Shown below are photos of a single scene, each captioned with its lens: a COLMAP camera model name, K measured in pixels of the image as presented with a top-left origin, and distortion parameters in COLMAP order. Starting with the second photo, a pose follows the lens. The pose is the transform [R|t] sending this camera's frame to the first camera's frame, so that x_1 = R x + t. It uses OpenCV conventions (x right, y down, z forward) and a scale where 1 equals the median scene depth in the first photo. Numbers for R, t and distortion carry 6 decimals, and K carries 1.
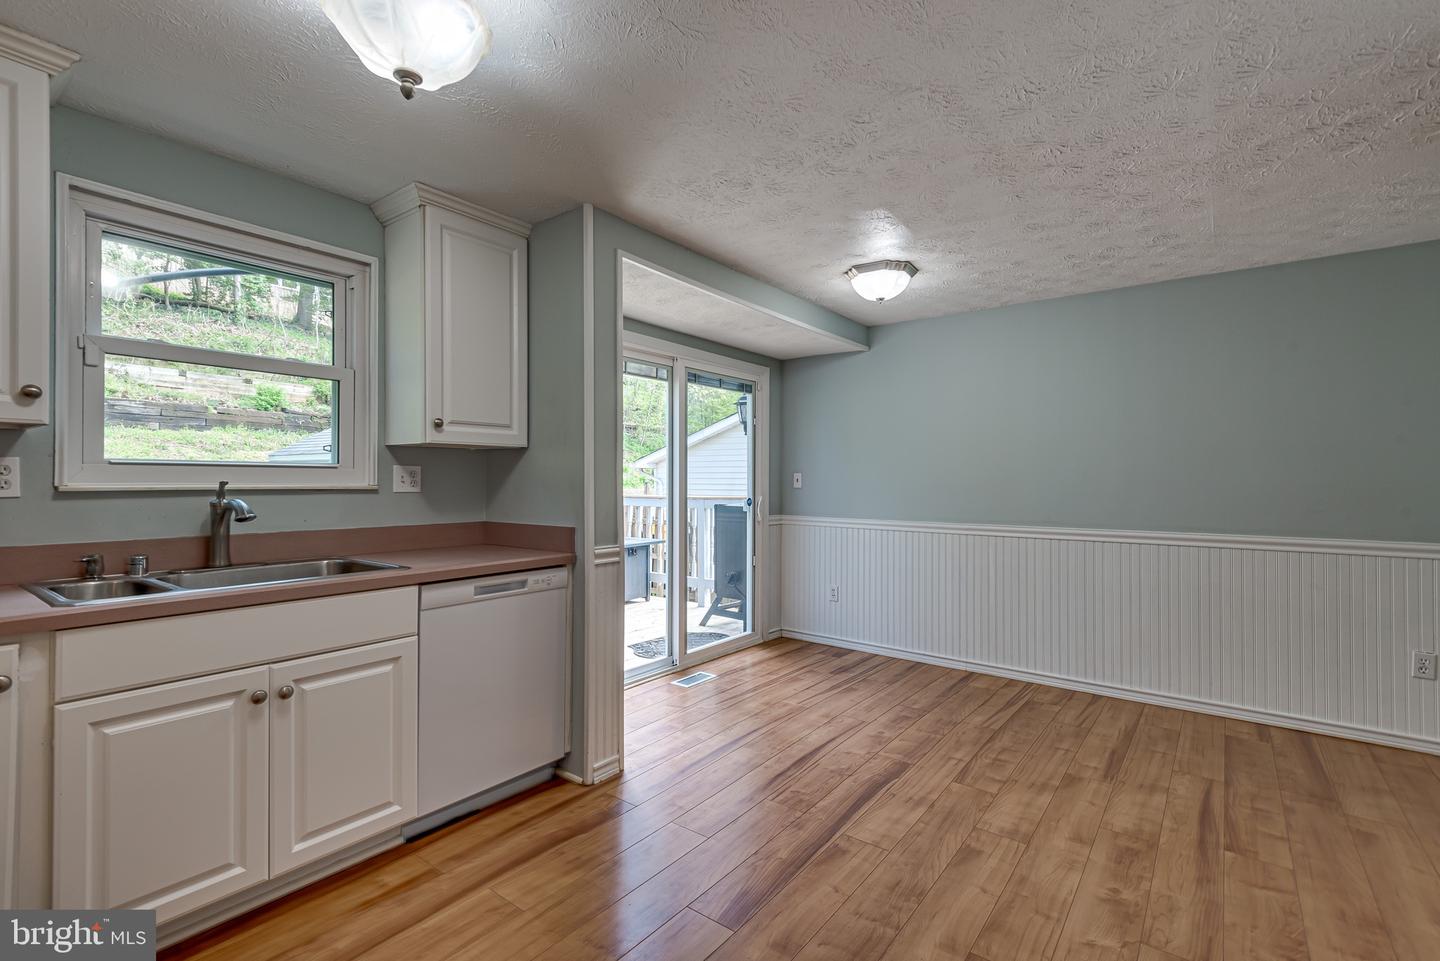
lens RADIAL K [[671.7, 0, 695.2], [0, 671.7, 479.1], [0, 0, 1]] dist [0.013161, -0.000569]
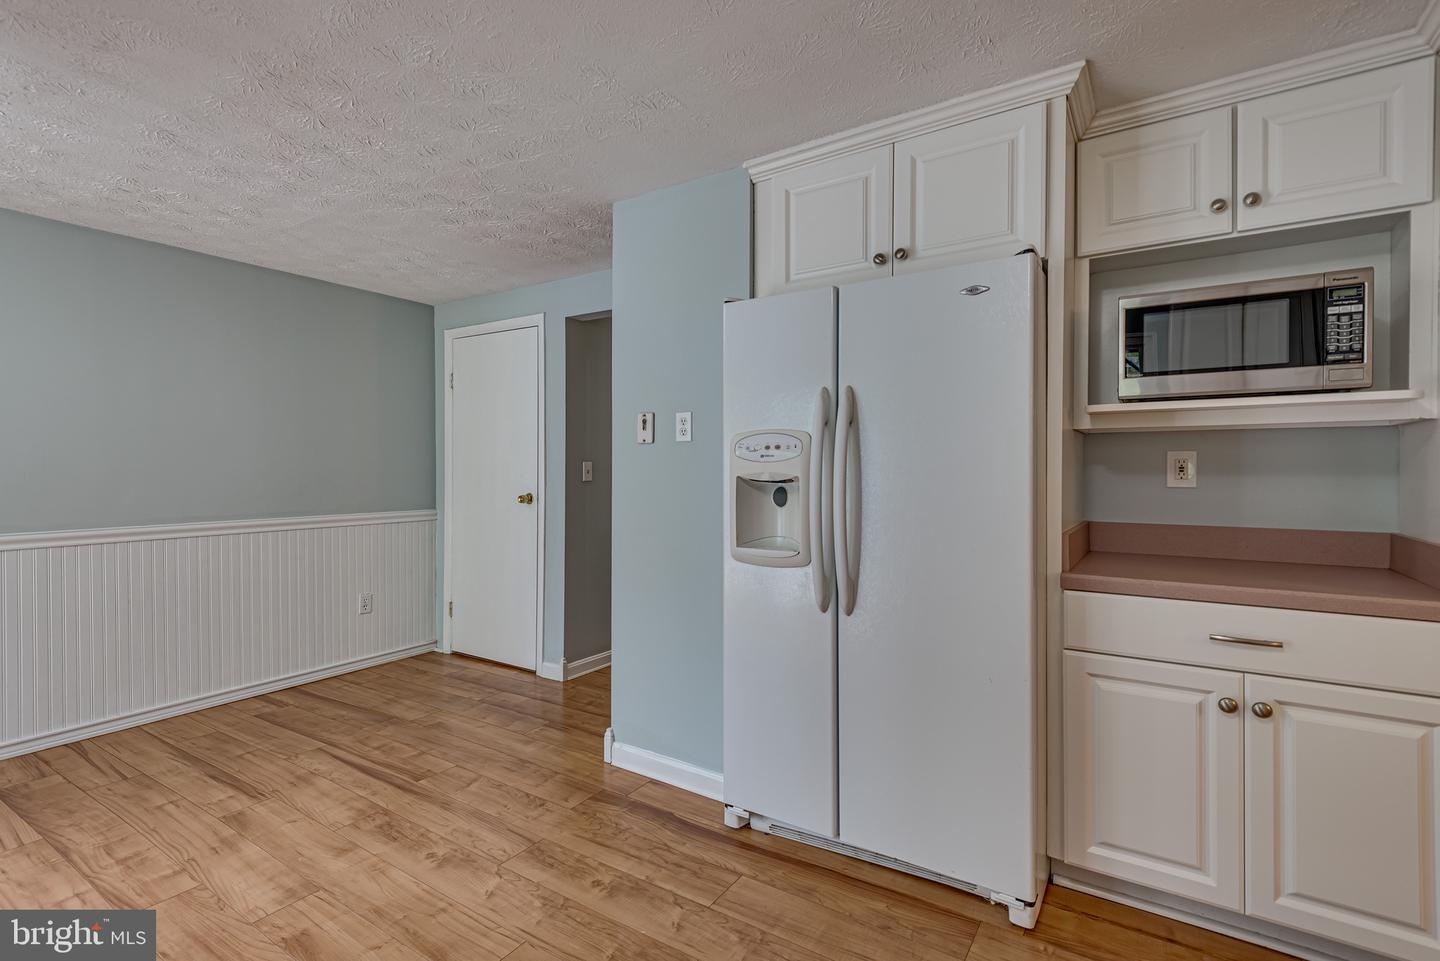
lens RADIAL K [[649.5, 0, 717.7], [0, 649.5, 471.9], [0, 0, 1]] dist [0.012986, -0.000955]
pose [[-0.075909, -0.010045, 0.997064, -0.334337], [-0.001229, 0.999949, 0.009981, -0.002663], [-0.997114, -0.000468, -0.075918, 0.492733]]
